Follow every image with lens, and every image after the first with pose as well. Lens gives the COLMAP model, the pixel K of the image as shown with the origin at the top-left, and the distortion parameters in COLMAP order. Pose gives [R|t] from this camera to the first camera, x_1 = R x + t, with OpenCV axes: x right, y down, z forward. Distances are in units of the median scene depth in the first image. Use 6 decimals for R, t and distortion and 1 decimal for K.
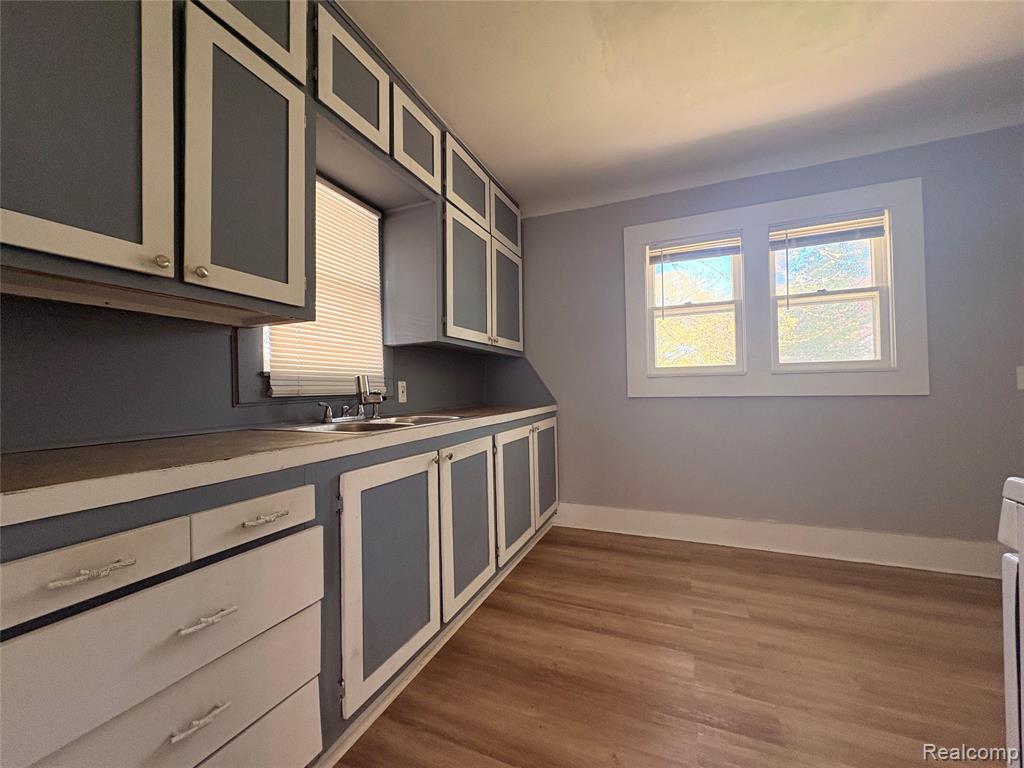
lens RADIAL K [[409.4, 0, 508.0], [0, 409.4, 384.2], [0, 0, 1]] dist [0.001102, -0.000132]
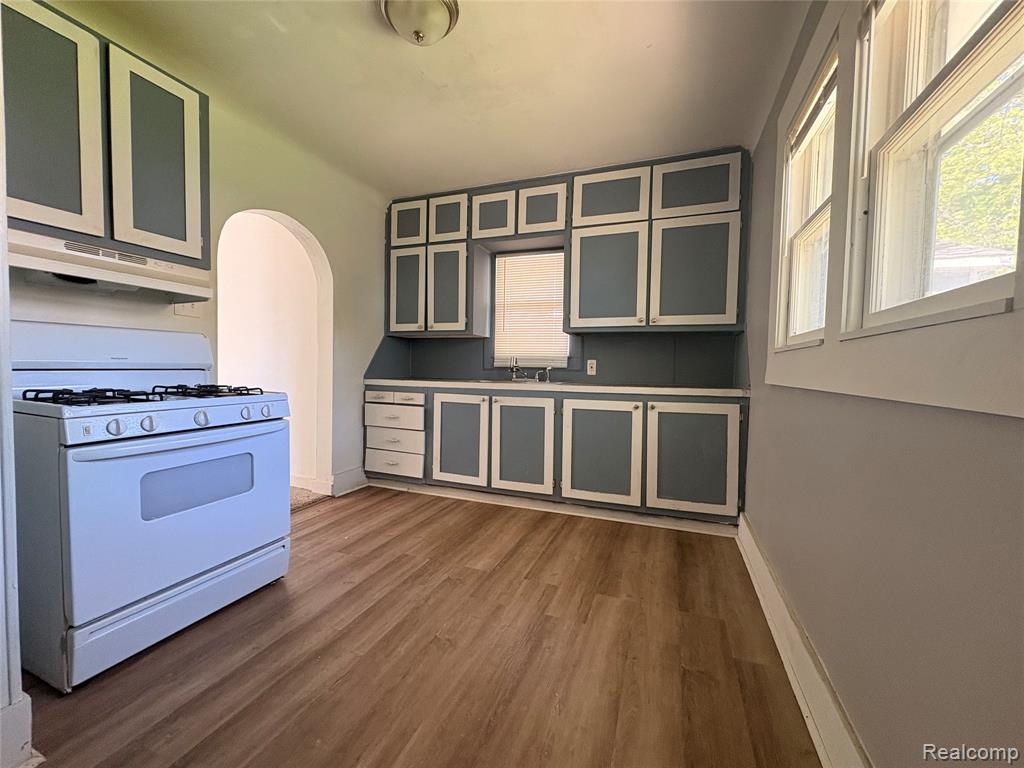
lens RADIAL K [[409.4, 0, 511.3], [0, 409.4, 383.9], [0, 0, 1]] dist [0.001102, -0.000132]
pose [[0.030748, 0.055949, -0.997960, 1.318889], [-0.005814, 0.998425, 0.055796, -0.001372], [0.999510, 0.004087, 0.031025, 0.792194]]
